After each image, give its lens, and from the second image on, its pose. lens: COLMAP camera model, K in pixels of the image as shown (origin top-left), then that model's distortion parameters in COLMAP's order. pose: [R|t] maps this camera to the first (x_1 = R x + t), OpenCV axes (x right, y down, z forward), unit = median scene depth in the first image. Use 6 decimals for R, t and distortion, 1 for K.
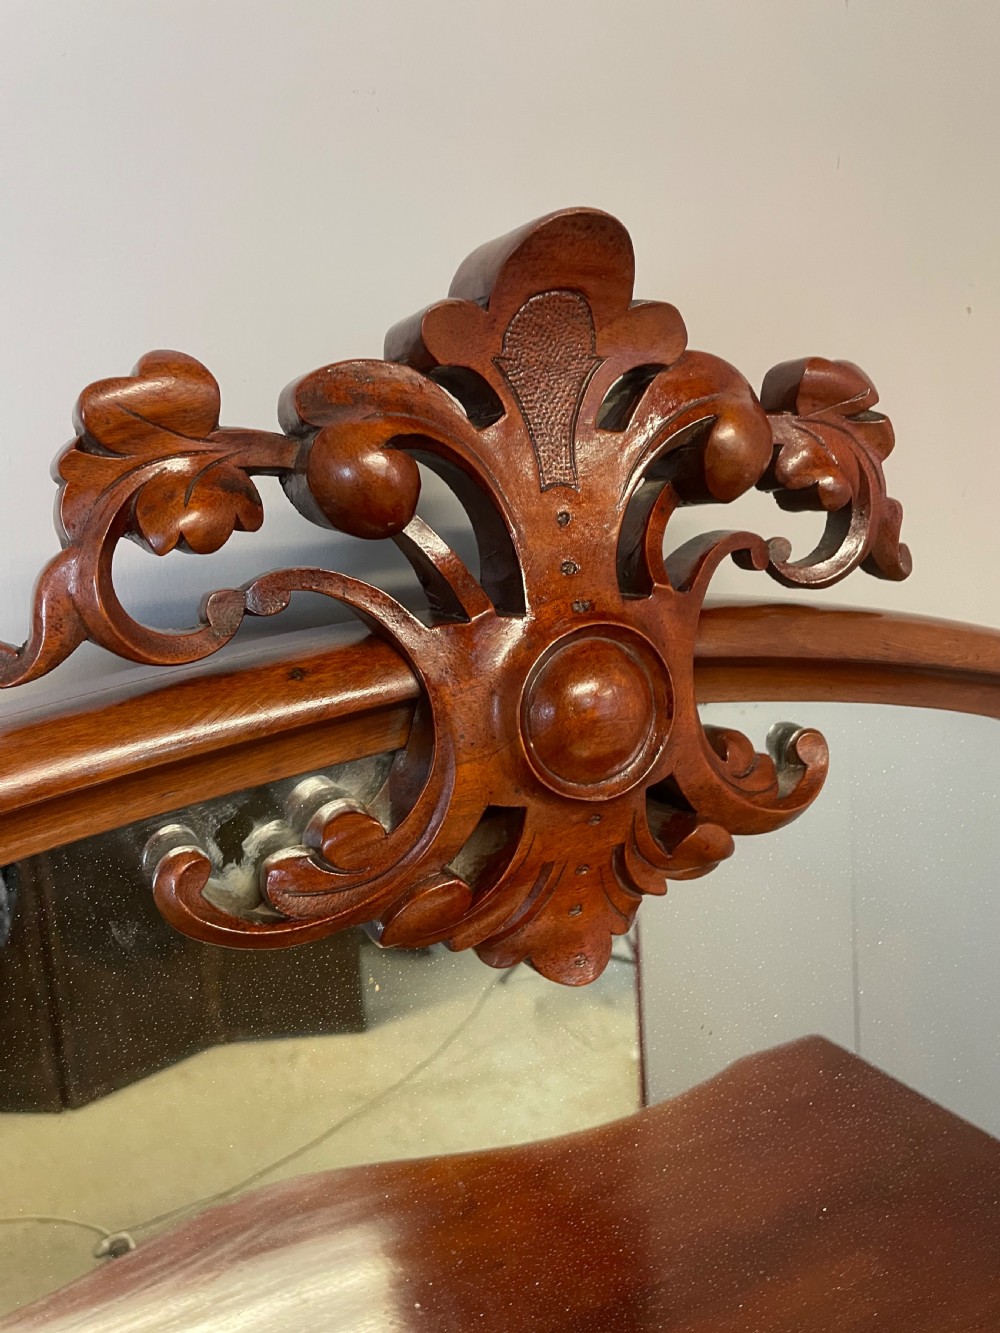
lens RADIAL K [[1012.0, 0, 498.3], [0, 1012.0, 660.2], [0, 0, 1]] dist [0.096849, -0.125174]
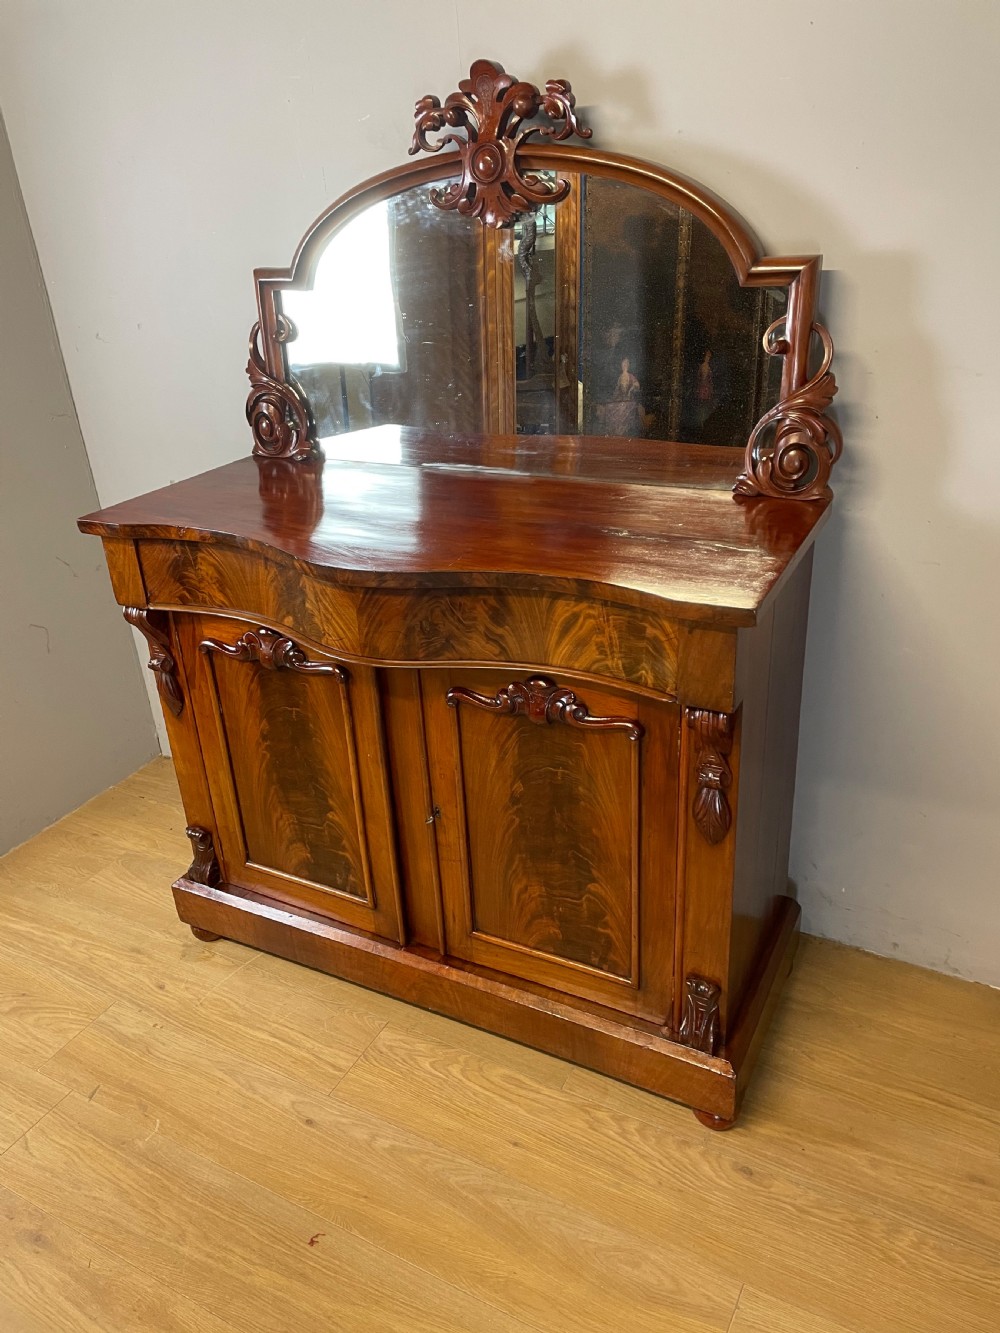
lens RADIAL K [[1012.0, 0, 489.5], [0, 1012.0, 658.5], [0, 0, 1]] dist [0.096849, -0.125174]
pose [[0.589993, 0.325720, -0.738793, 4.616412], [-0.123464, 0.940652, 0.316119, 0.737765], [0.797913, -0.095294, 0.595193, -2.278282]]
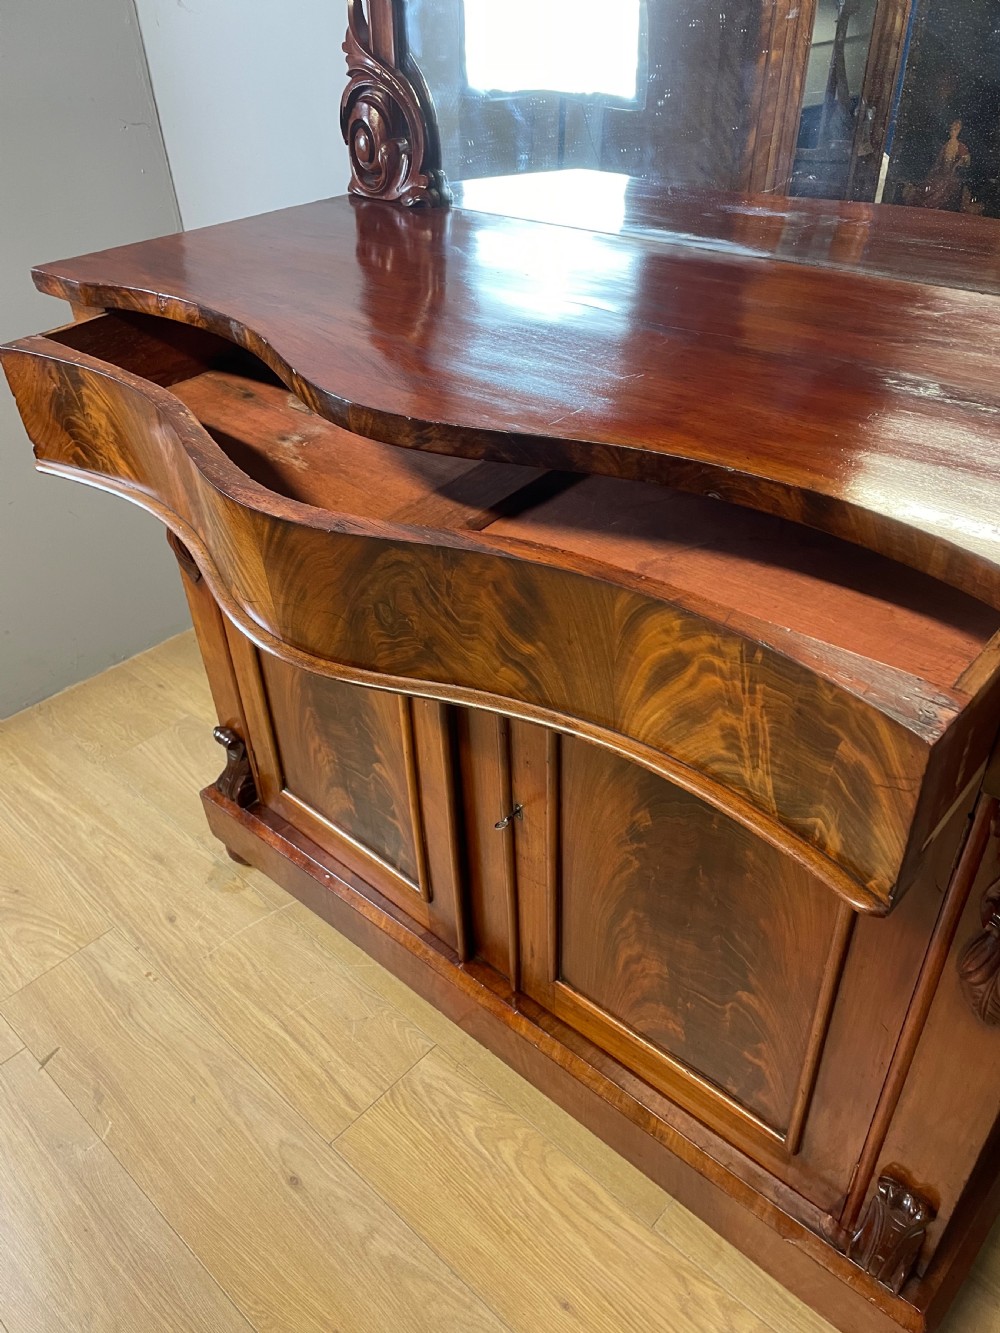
lens RADIAL K [[1012.0, 0, 501.7], [0, 1012.0, 675.7], [0, 0, 1]] dist [0.096849, -0.125174]
pose [[0.377699, 0.544829, -0.748669, 3.039249], [-0.168636, 0.835513, 0.522953, 1.090640], [0.910443, -0.071266, 0.407450, -0.796466]]
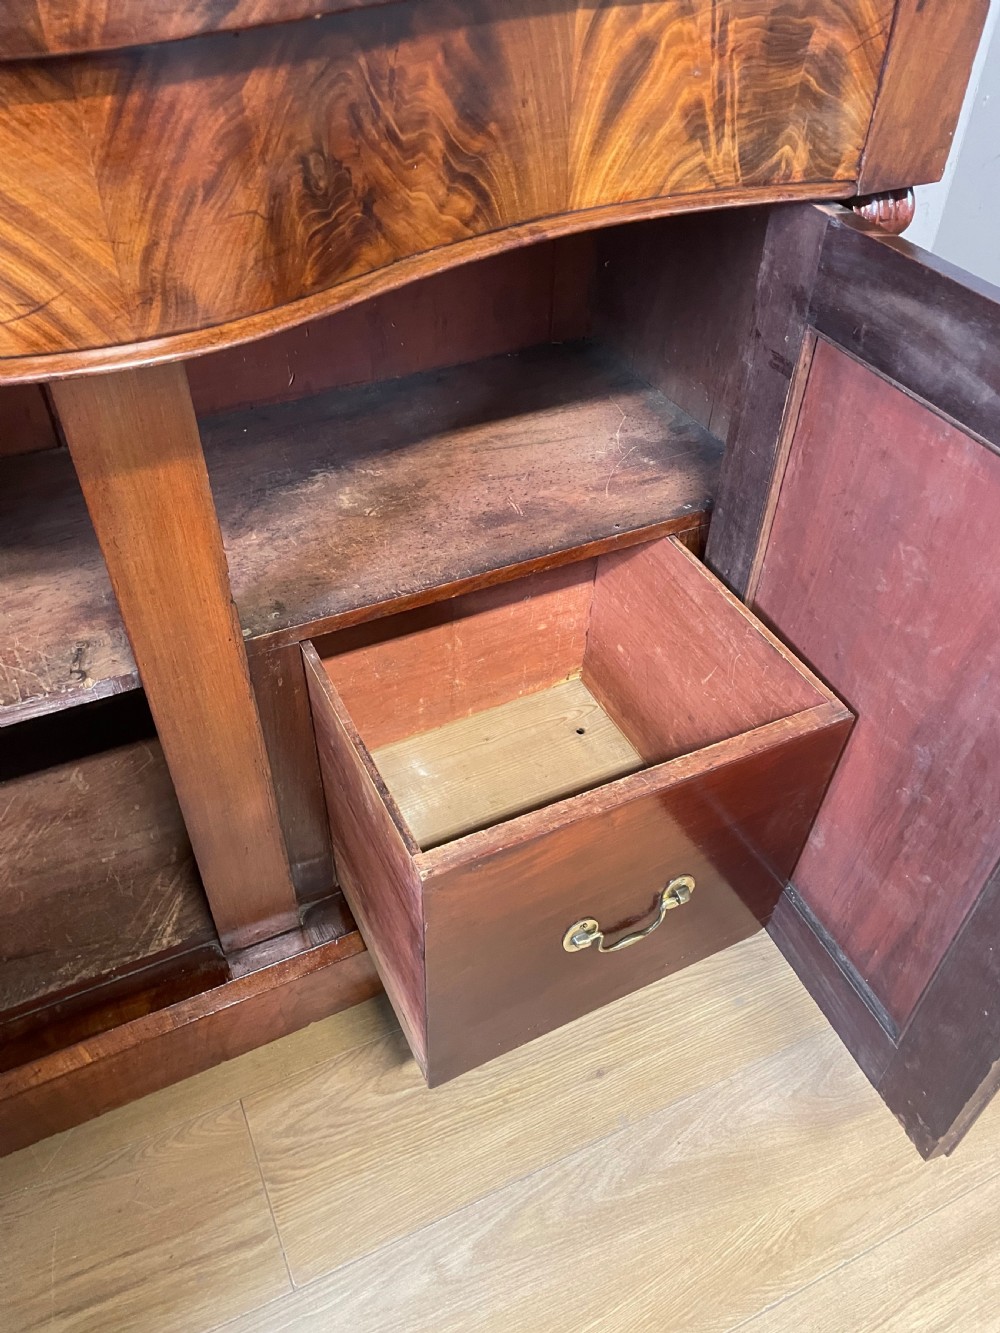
lens RADIAL K [[1012.0, 0, 503.7], [0, 1012.0, 673.6], [0, 0, 1]] dist [0.096849, -0.125174]
pose [[0.999532, 0.013145, 0.027626, 1.269573], [-0.025165, 0.866765, 0.498082, 1.955038], [-0.017398, -0.498544, 0.866690, -1.498843]]
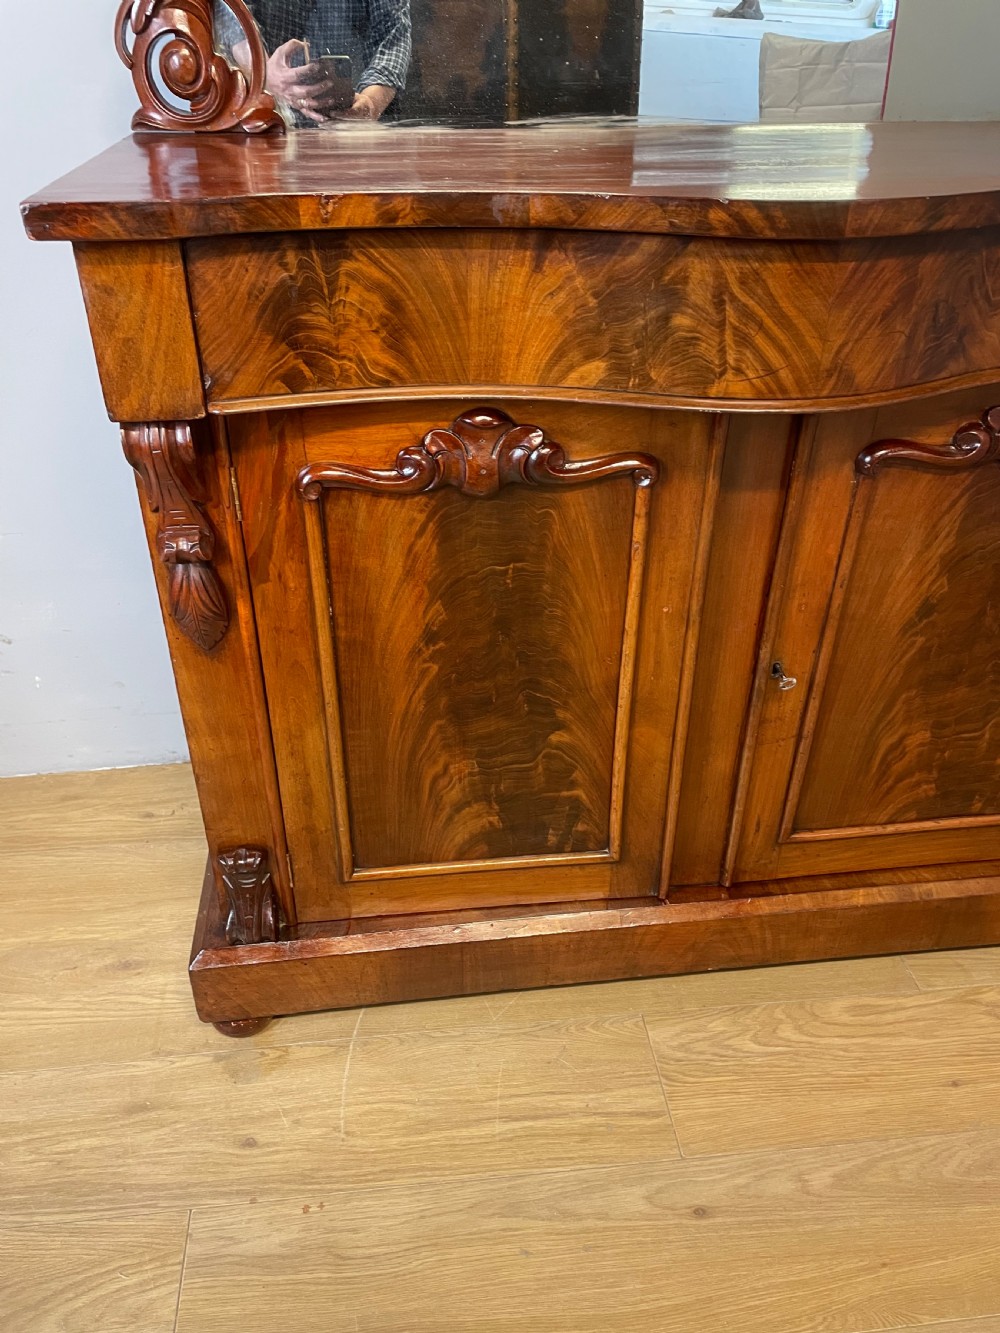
lens RADIAL K [[1012.0, 0, 488.7], [0, 1012.0, 659.4], [0, 0, 1]] dist [0.096849, -0.125174]
pose [[0.946713, 0.184776, -0.263804, 0.791532], [-0.082094, 0.930450, 0.357104, 2.058769], [0.311441, -0.316419, 0.896038, -2.670548]]
